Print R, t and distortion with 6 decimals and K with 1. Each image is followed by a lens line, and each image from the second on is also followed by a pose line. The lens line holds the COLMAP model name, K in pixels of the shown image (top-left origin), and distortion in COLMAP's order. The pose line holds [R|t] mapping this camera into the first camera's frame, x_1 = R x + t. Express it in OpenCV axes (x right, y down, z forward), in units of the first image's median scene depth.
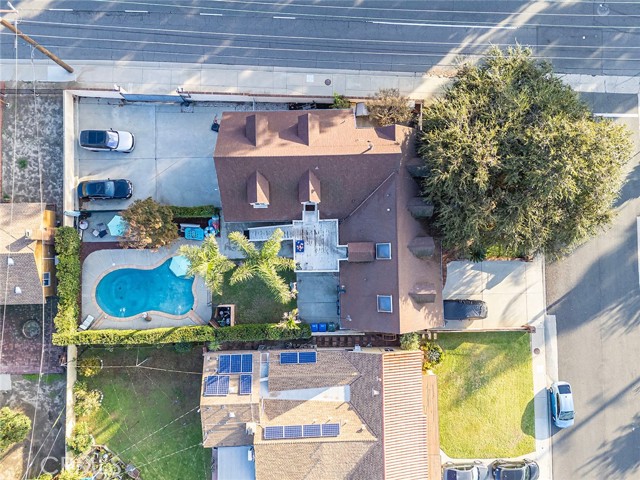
lens RADIAL K [[467.4, 0, 320.0], [0, 467.4, 240.0], [0, 0, 1]] dist [0.084184, -0.079131]
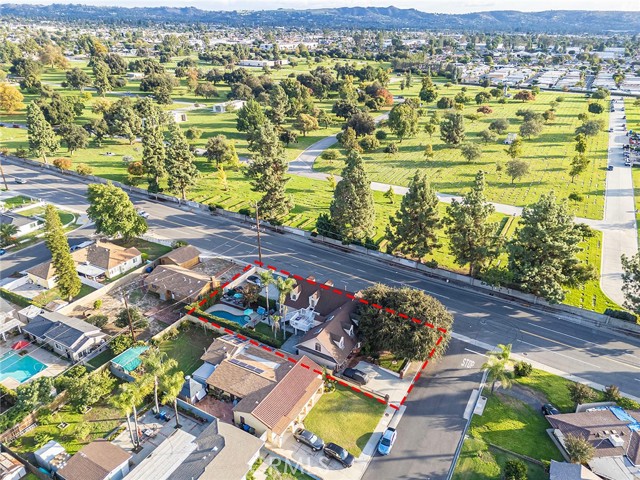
lens RADIAL K [[467.4, 0, 320.0], [0, 467.4, 240.0], [0, 0, 1]] dist [0.084184, -0.079131]
pose [[0.862588, 0.208403, -0.460989, 0.952472], [-0.505533, 0.390122, -0.769572, 1.470489], [0.019460, 0.896869, 0.441869, -0.269580]]
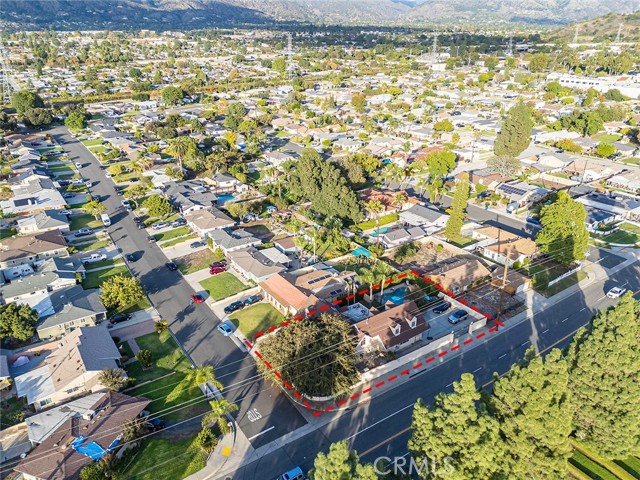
lens RADIAL K [[467.4, 0, 320.0], [0, 467.4, 240.0], [0, 0, 1]] dist [0.084184, -0.079131]
pose [[-0.825944, 0.211065, -0.522750, 1.277459], [-0.563739, -0.315336, 0.763388, -1.525495], [-0.003717, 0.925211, 0.379435, -0.215614]]
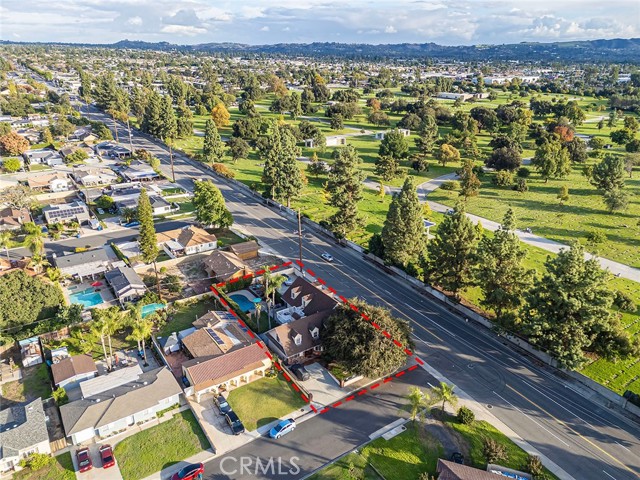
lens RADIAL K [[467.4, 0, 320.0], [0, 467.4, 240.0], [0, 0, 1]] dist [0.084184, -0.079131]
pose [[0.550119, 0.299849, -0.779397, 1.791528], [-0.834633, 0.228161, -0.501328, 0.979906], [0.027505, 0.926301, 0.375779, -0.241495]]
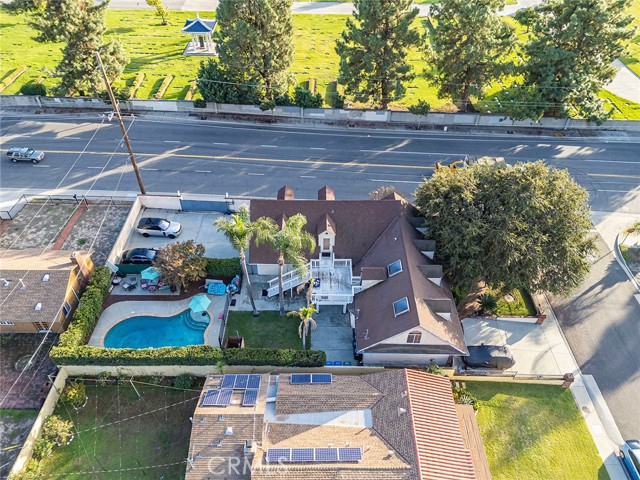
lens RADIAL K [[467.4, 0, 320.0], [0, 467.4, 240.0], [0, 0, 1]] dist [0.084184, -0.079131]
pose [[0.999835, 0.010991, -0.014482, -0.019656], [-0.018020, 0.704920, -0.709058, 0.694885], [0.002415, 0.709202, 0.705001, 0.180846]]
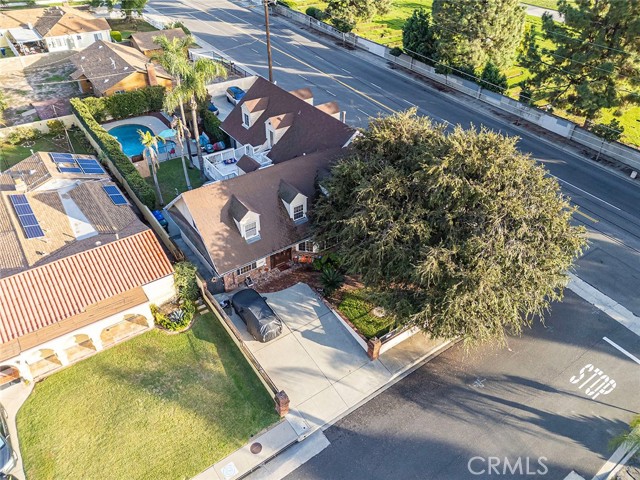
lens RADIAL K [[467.4, 0, 320.0], [0, 467.4, 240.0], [0, 0, 1]] dist [0.084184, -0.079131]
pose [[0.569428, 0.500584, -0.652049, 0.798086], [-0.821913, 0.360730, -0.440833, 0.355927], [0.014539, 0.786950, 0.616846, 0.515475]]
